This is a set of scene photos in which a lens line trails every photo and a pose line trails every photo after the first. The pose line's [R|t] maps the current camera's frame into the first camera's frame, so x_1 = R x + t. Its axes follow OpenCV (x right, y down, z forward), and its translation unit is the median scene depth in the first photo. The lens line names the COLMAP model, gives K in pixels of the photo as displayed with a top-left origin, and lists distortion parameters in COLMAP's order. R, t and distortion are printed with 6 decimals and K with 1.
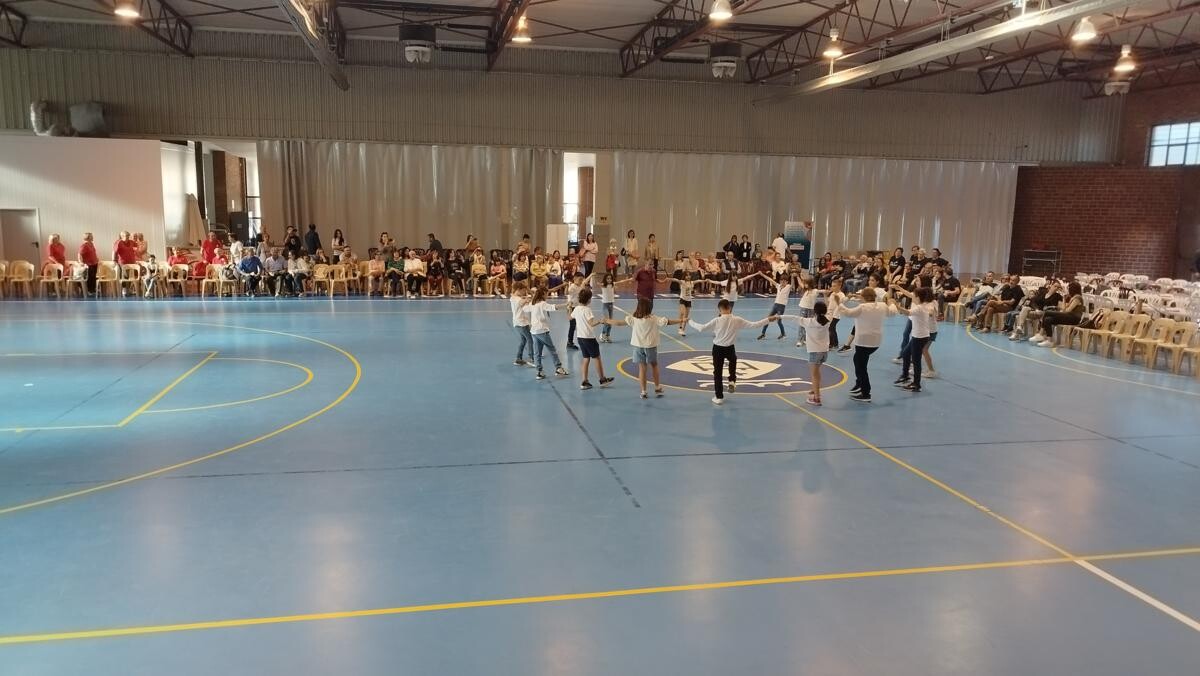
lens RADIAL K [[854.5, 0, 600.0], [0, 854.5, 338.0], [0, 0, 1]] dist [-0.004572, 0.001957]
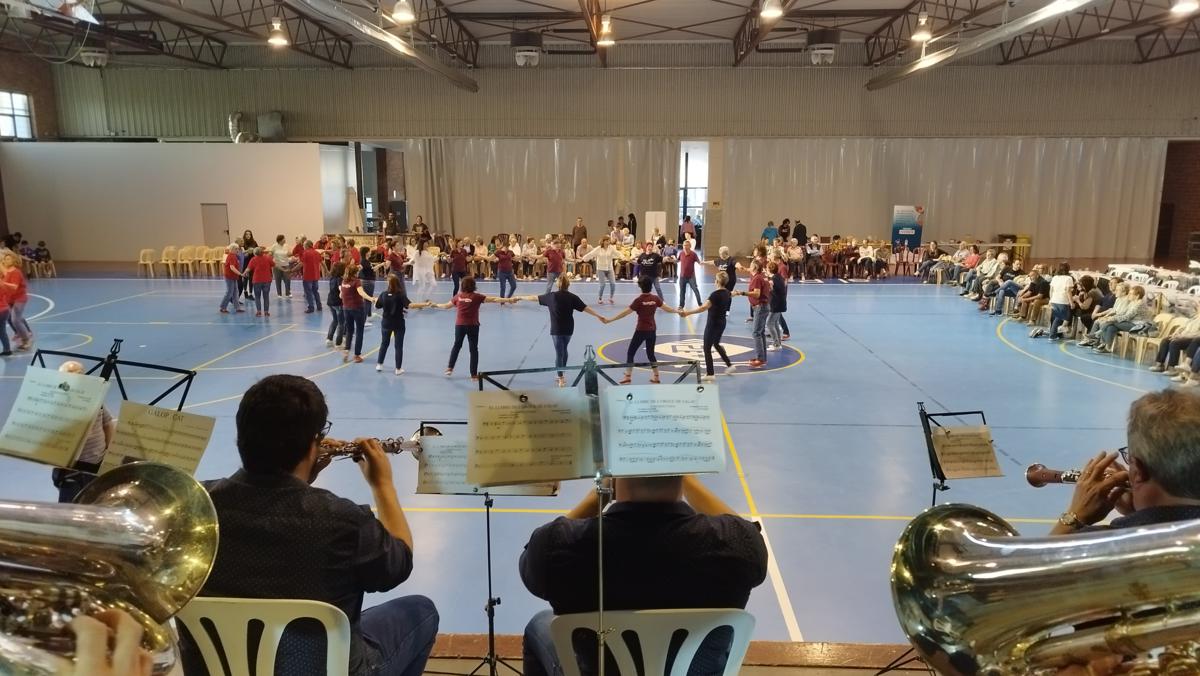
lens RADIAL K [[854.5, 0, 600.0], [0, 854.5, 338.0], [0, 0, 1]] dist [-0.004572, 0.001957]
pose [[0.969449, 0.027534, -0.243742, 0.139699], [-0.021214, 0.999368, 0.028516, -0.004634], [0.244373, -0.022474, 0.969421, -0.048252]]
